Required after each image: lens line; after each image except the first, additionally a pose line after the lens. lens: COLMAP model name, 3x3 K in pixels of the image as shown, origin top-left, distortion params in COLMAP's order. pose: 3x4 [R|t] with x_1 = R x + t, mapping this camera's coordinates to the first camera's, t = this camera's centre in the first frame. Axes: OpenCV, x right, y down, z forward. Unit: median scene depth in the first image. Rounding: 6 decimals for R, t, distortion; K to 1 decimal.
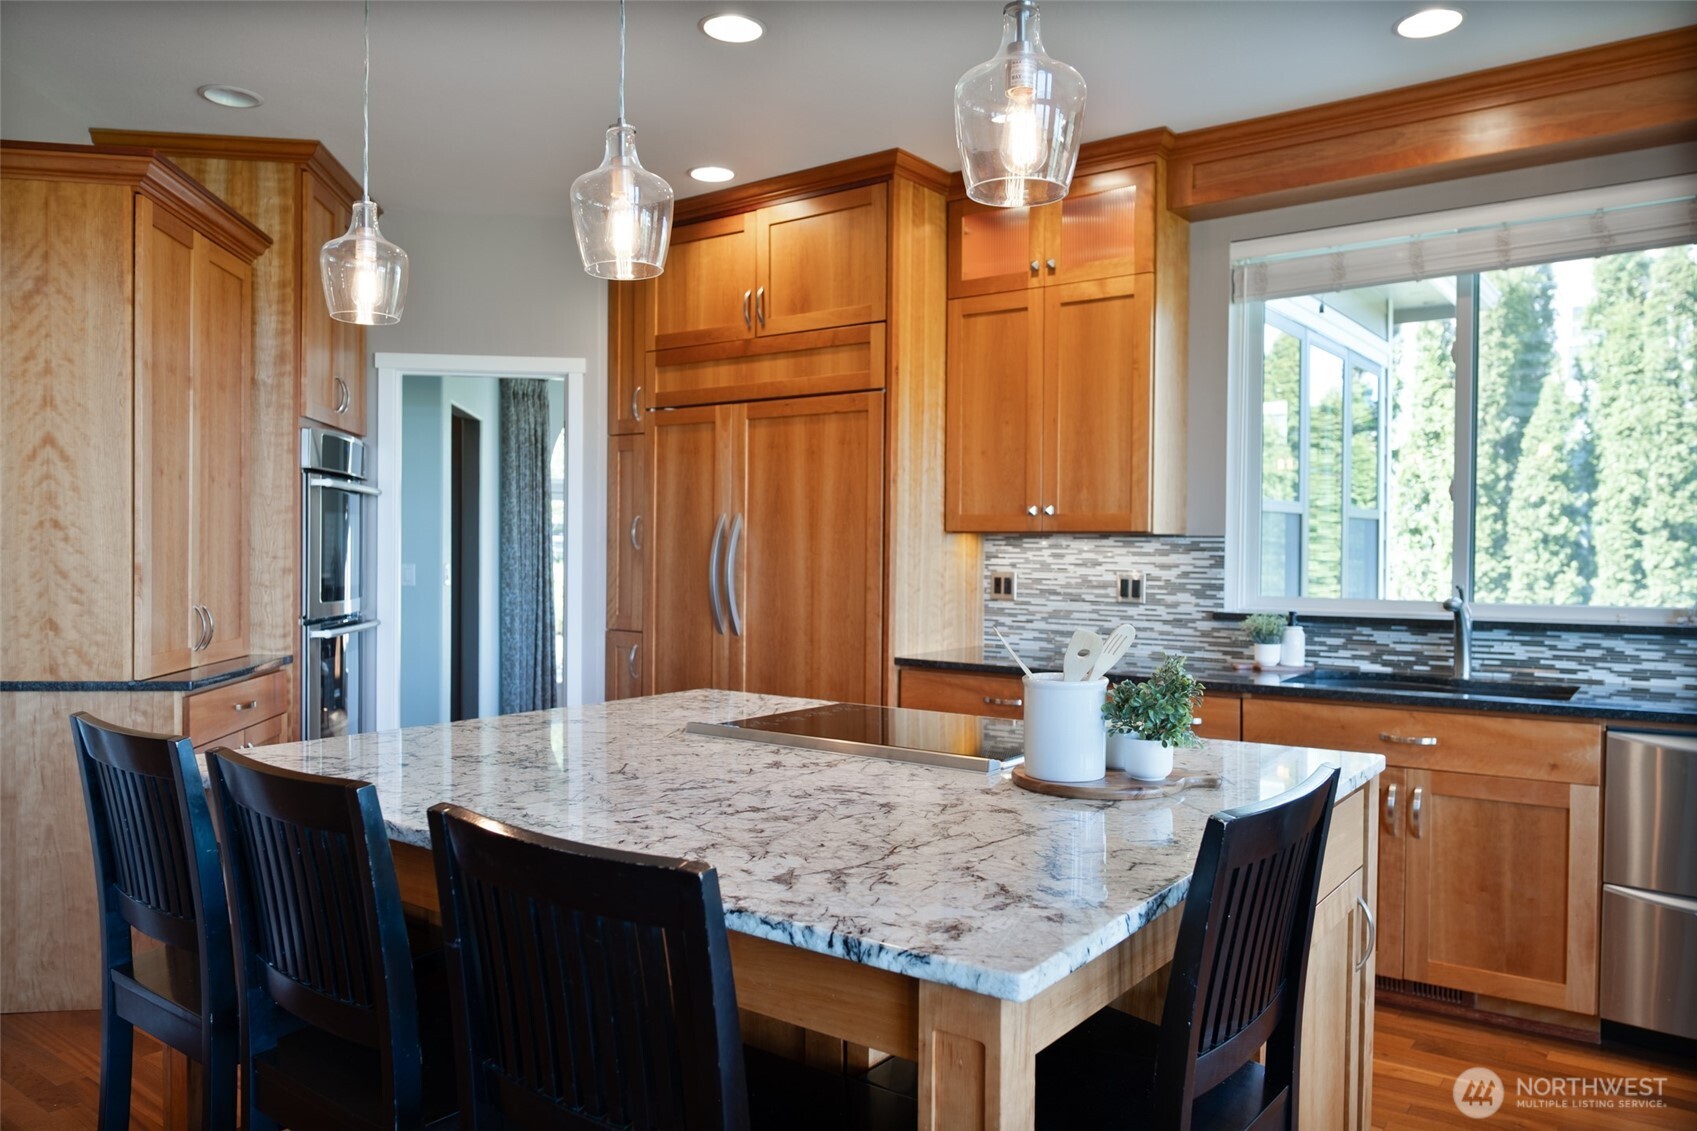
lens RADIAL K [[1223.7, 0, 851.4], [0, 1223.7, 593.1], [0, 0, 1]] dist [0.004655, 0.000240]
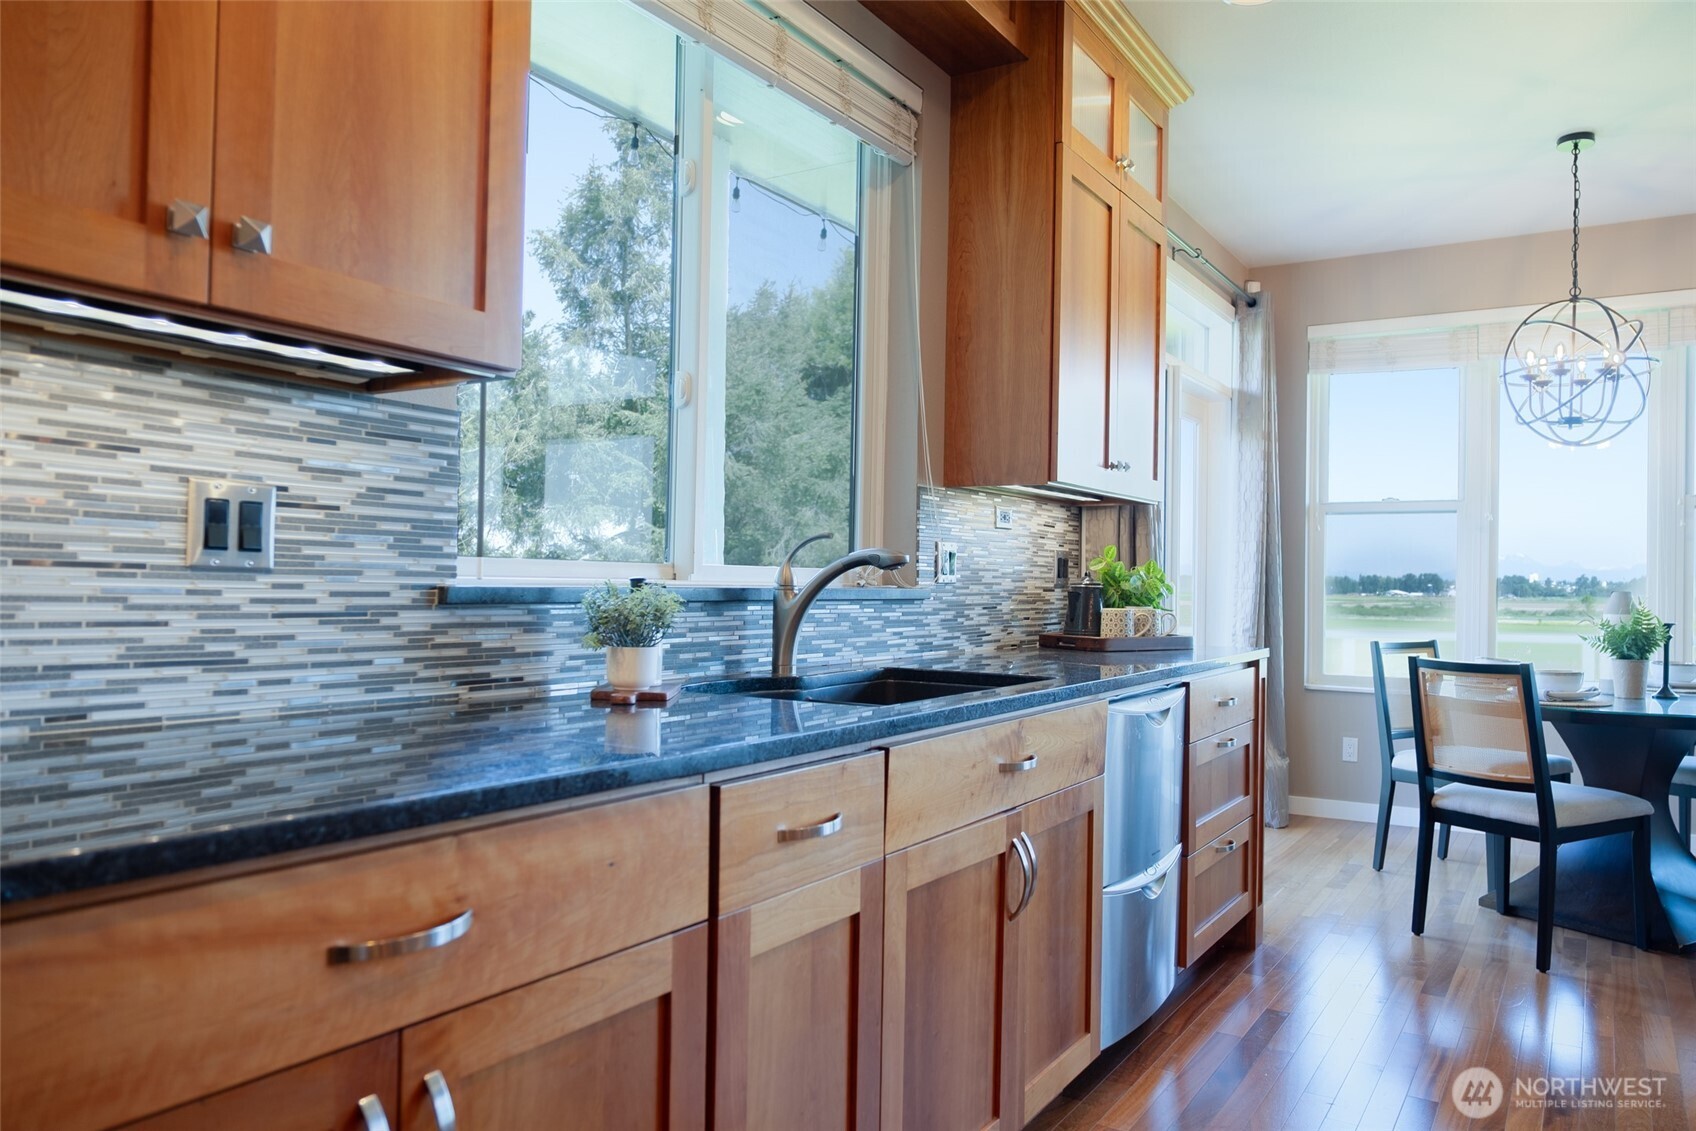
lens RADIAL K [[1202.0, 0, 841.9], [0, 1202.0, 578.9], [0, 0, 1]] dist [-0.015970, -0.008348]
pose [[-0.100694, 0.000395, 0.994917, -0.131586], [0.019320, 0.999812, 0.001558, 0.014372], [-0.994730, 0.019379, -0.100683, 0.891918]]
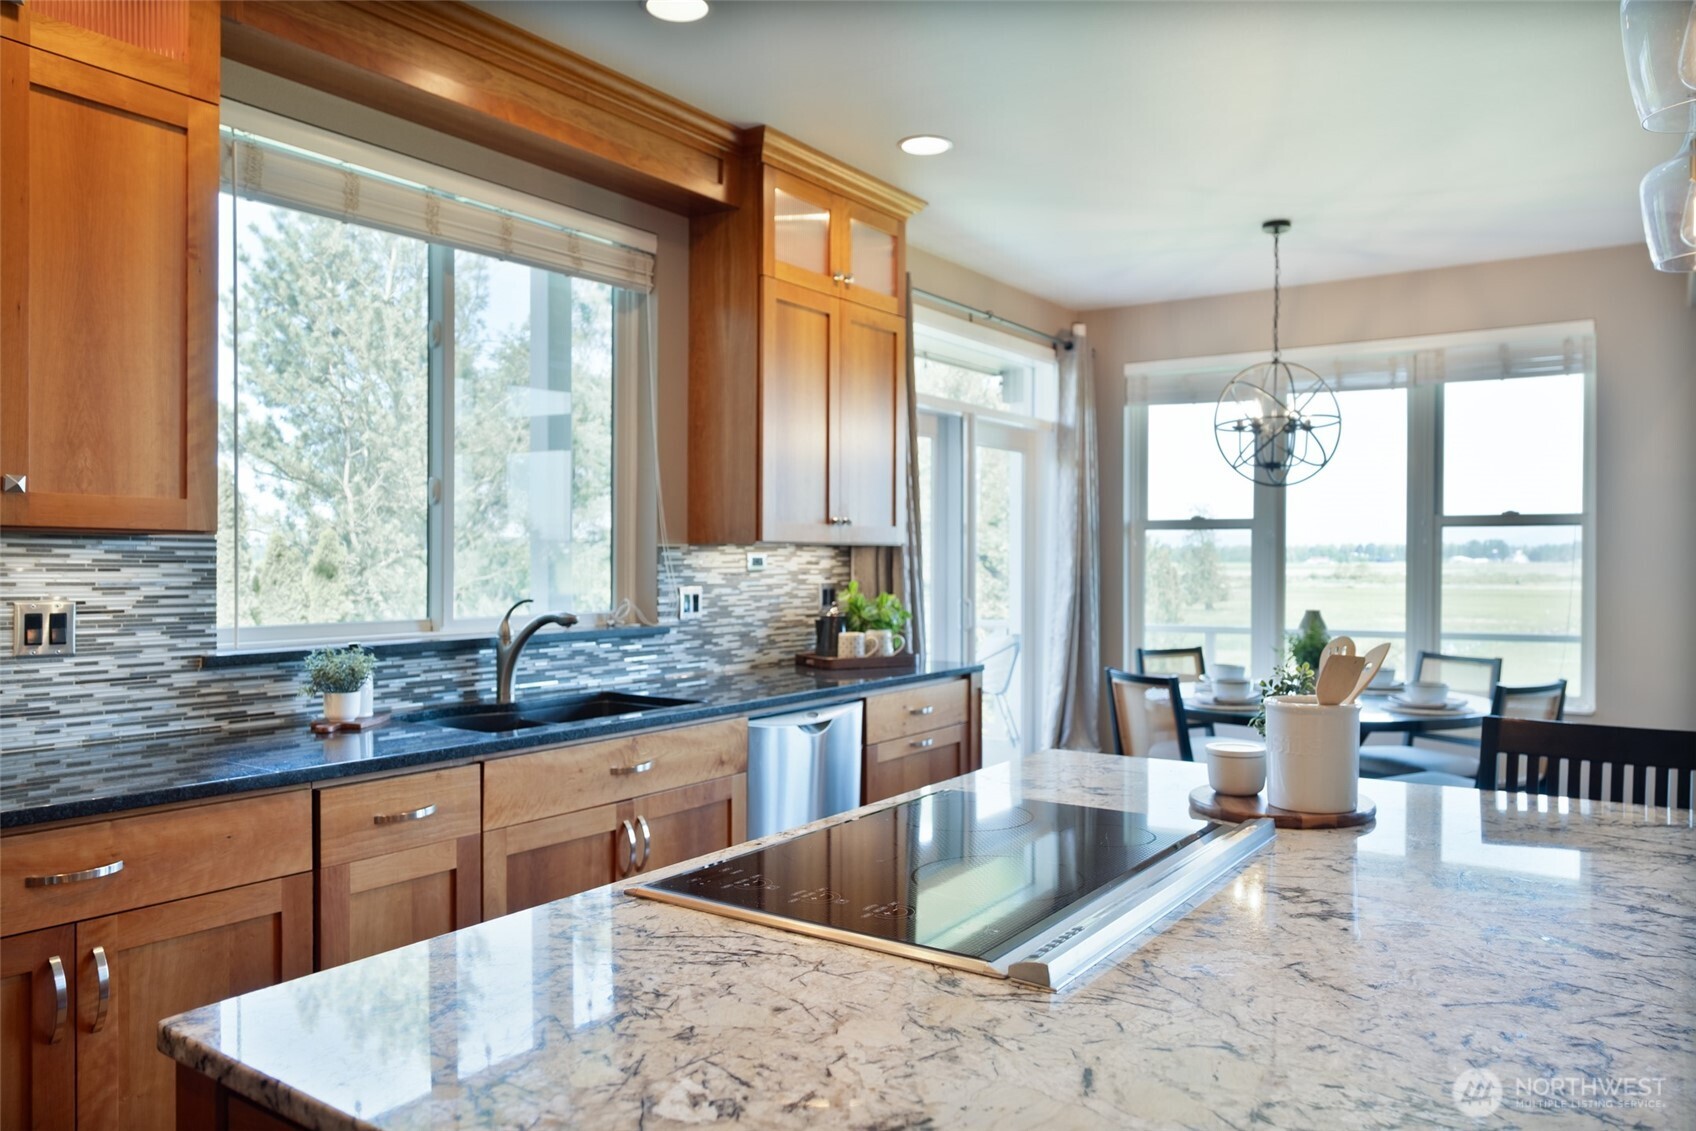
lens RADIAL K [[1224.3, 0, 852.3], [0, 1224.3, 580.3], [0, 0, 1]] dist [-0.006349, -0.003562]
pose [[-0.061013, -0.022802, 0.997876, -0.364162], [0.029388, 0.999265, 0.024630, -0.030323], [-0.997704, 0.030828, -0.060298, 0.686641]]
